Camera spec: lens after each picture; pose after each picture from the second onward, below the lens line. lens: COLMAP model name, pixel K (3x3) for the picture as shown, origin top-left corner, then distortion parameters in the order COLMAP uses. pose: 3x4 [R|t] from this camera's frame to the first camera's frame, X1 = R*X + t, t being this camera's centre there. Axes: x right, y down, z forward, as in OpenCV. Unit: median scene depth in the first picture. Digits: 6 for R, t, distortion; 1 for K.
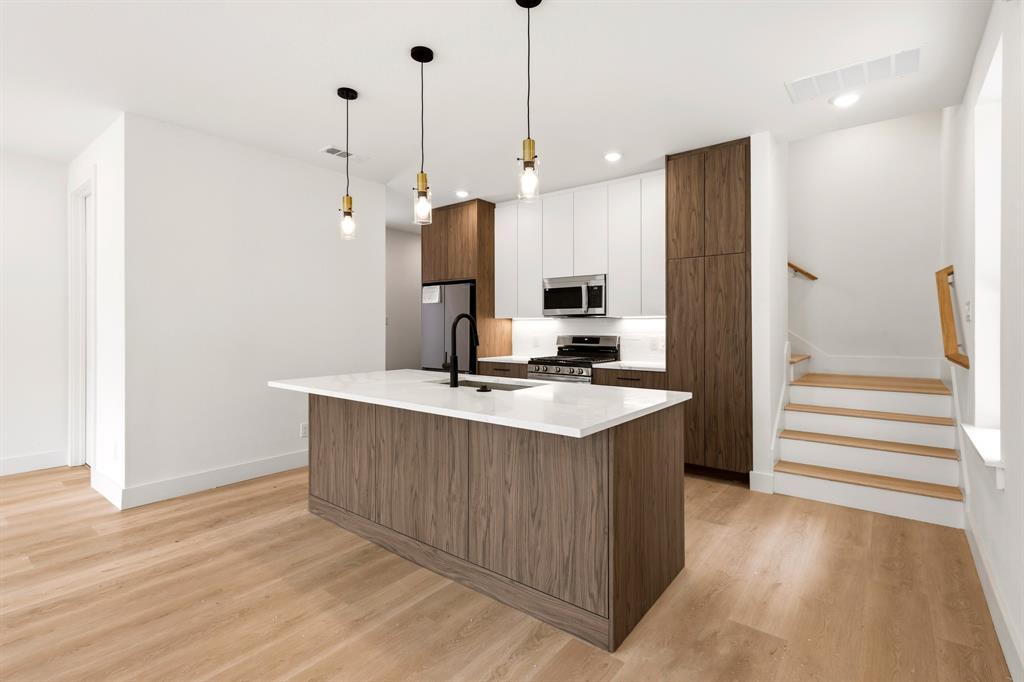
lens RADIAL K [[479.3, 0, 516.4], [0, 479.3, 333.7], [0, 0, 1]] dist [0.001287, 0.000510]
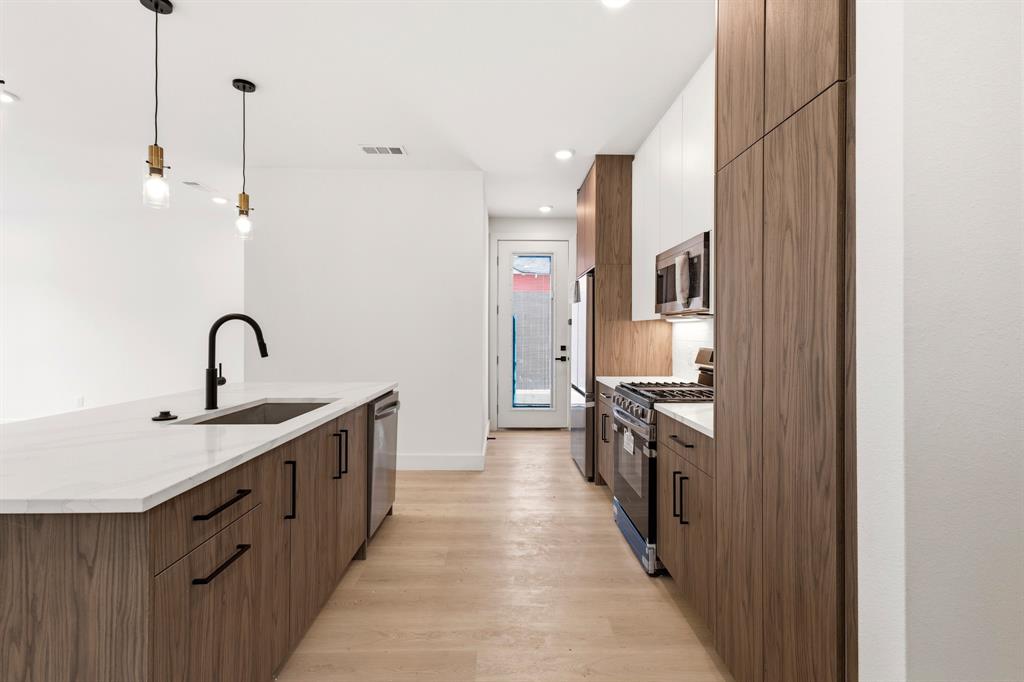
lens RADIAL K [[479.3, 0, 516.4], [0, 479.3, 333.7], [0, 0, 1]] dist [0.001287, 0.000510]
pose [[0.651782, -0.002367, -0.758403, 0.689394], [-0.006093, 0.999947, -0.008357, -0.012659], [0.758382, 0.010068, 0.651733, 0.794679]]
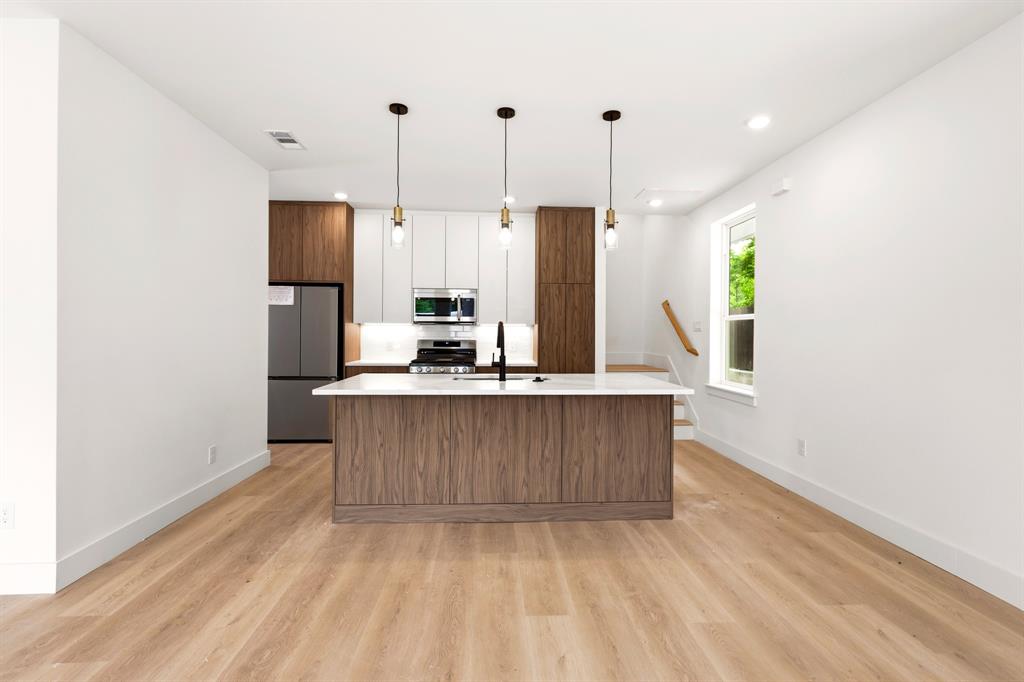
lens RADIAL K [[483.5, 0, 512.0], [0, 483.5, 341.0], [0, 0, 1]] dist [0.000078, 0.000198]
pose [[0.746071, -0.004658, 0.665850, -0.866901], [0.000792, 0.999981, 0.006107, -0.000135], [-0.665866, -0.004029, 0.746061, 0.043183]]
